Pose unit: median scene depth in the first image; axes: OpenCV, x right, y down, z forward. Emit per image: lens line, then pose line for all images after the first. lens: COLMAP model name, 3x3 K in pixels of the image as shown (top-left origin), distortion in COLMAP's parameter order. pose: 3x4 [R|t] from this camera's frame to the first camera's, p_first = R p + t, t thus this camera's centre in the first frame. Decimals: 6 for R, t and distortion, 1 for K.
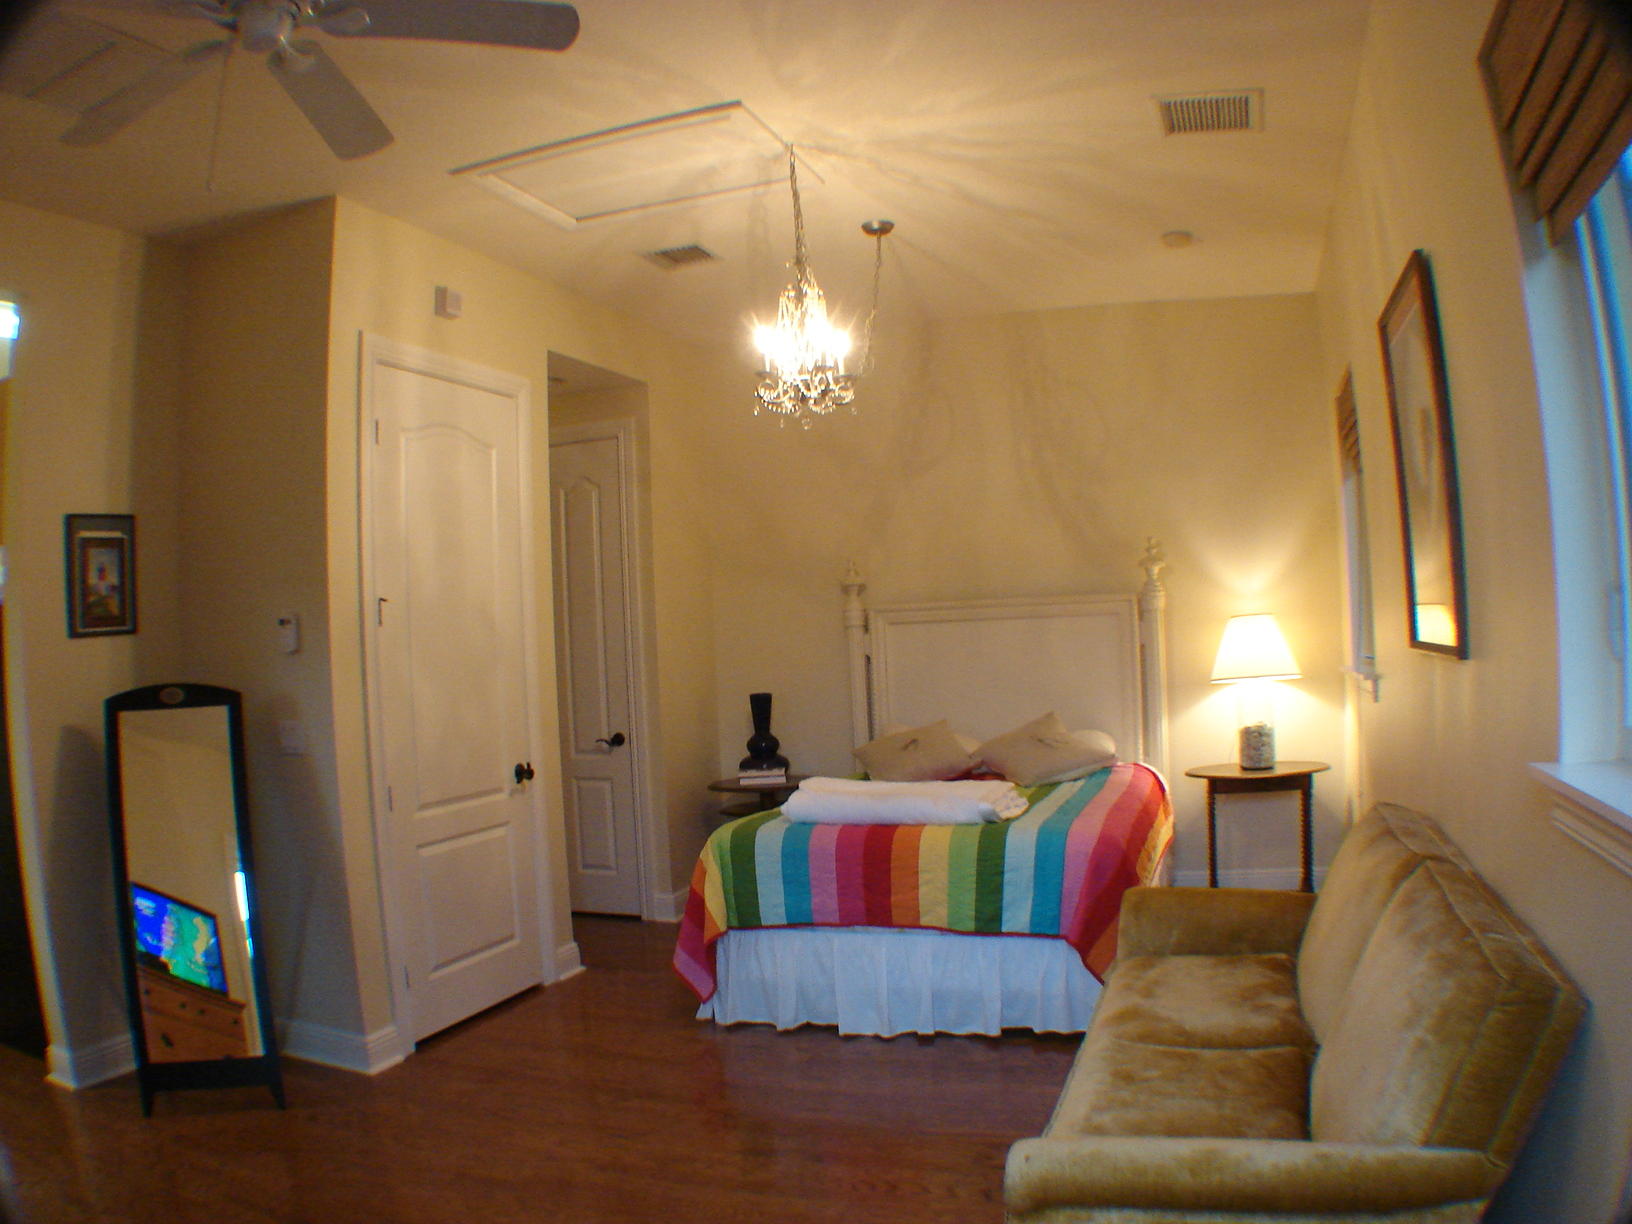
lens RADIAL K [[1241.9, 0, 816.0], [0, 1241.9, 612.0], [0, 0, 1]] dist [-0.360893, 0.140518]
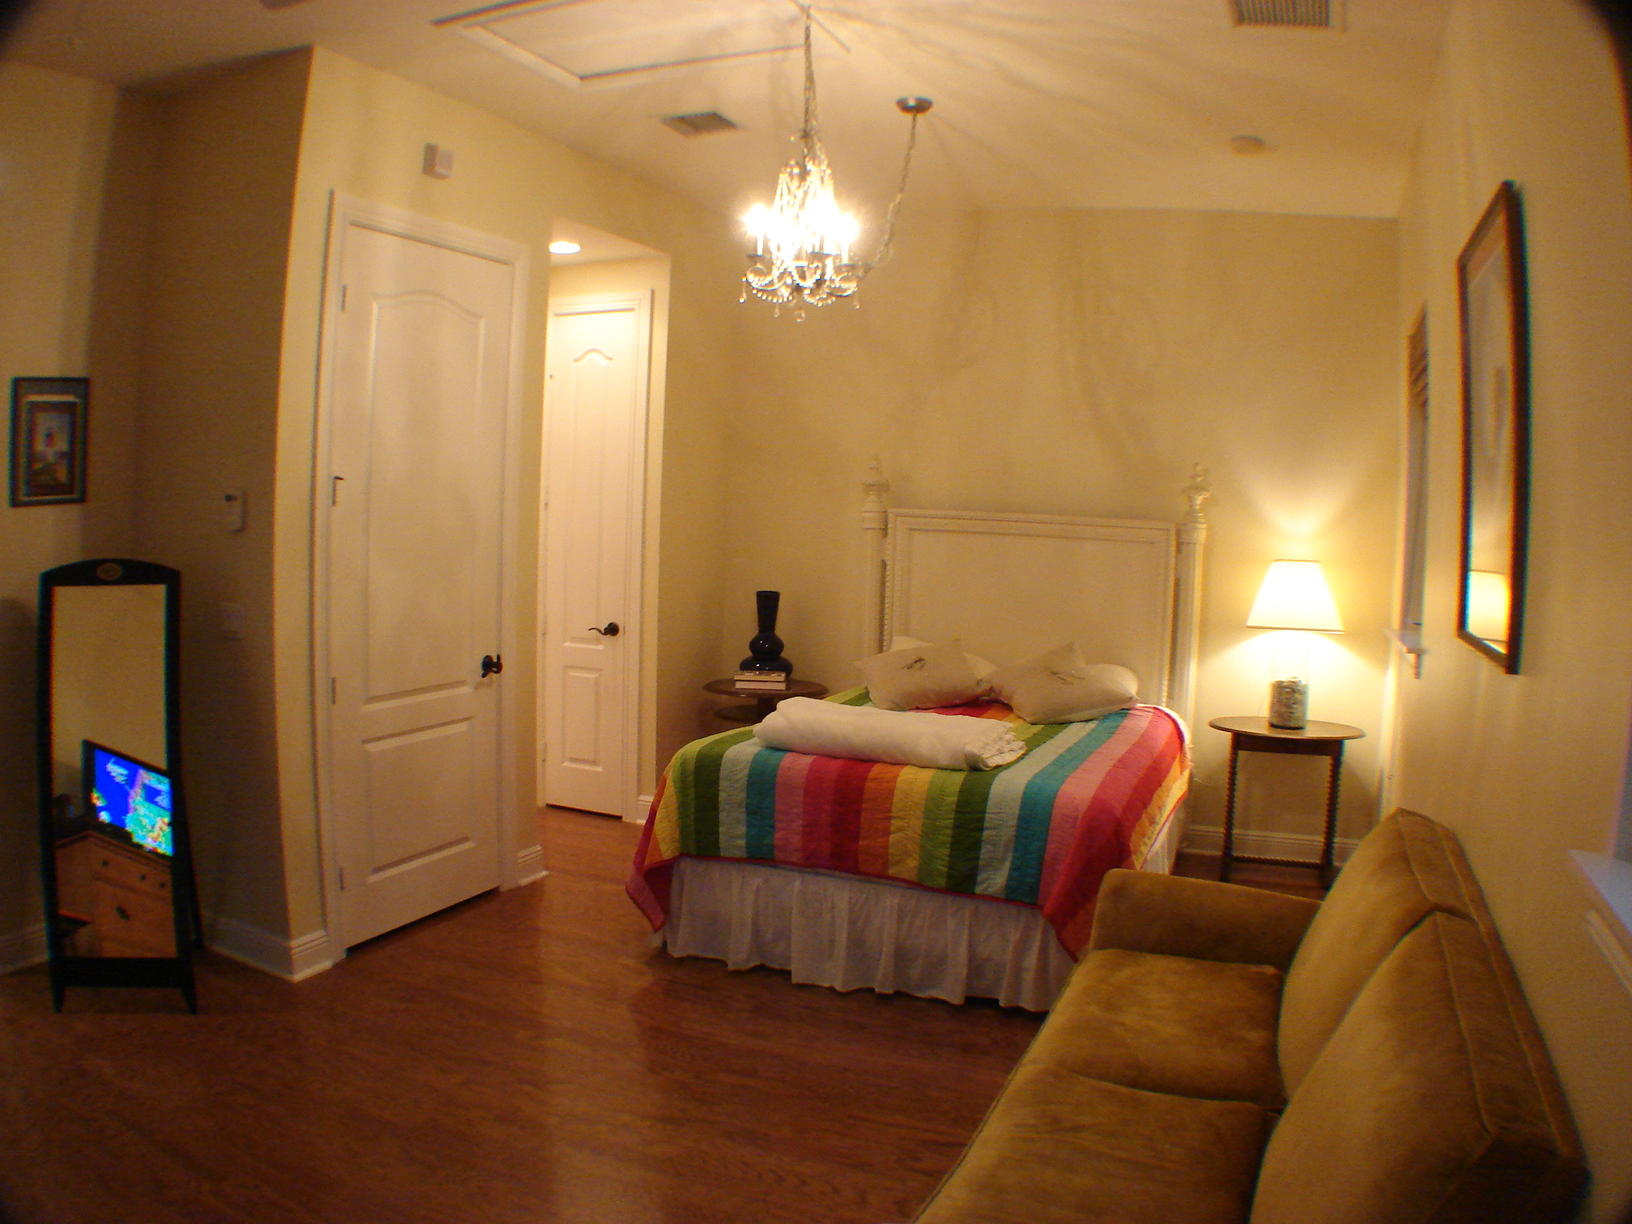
lens RADIAL K [[1241.9, 0, 816.0], [0, 1241.9, 612.0], [0, 0, 1]] dist [-0.360893, 0.140518]
pose [[0.995174, 0.084674, -0.049598, 0.061135], [-0.079156, 0.991393, 0.104279, -0.030791], [0.058001, -0.099850, 0.993311, 0.099219]]
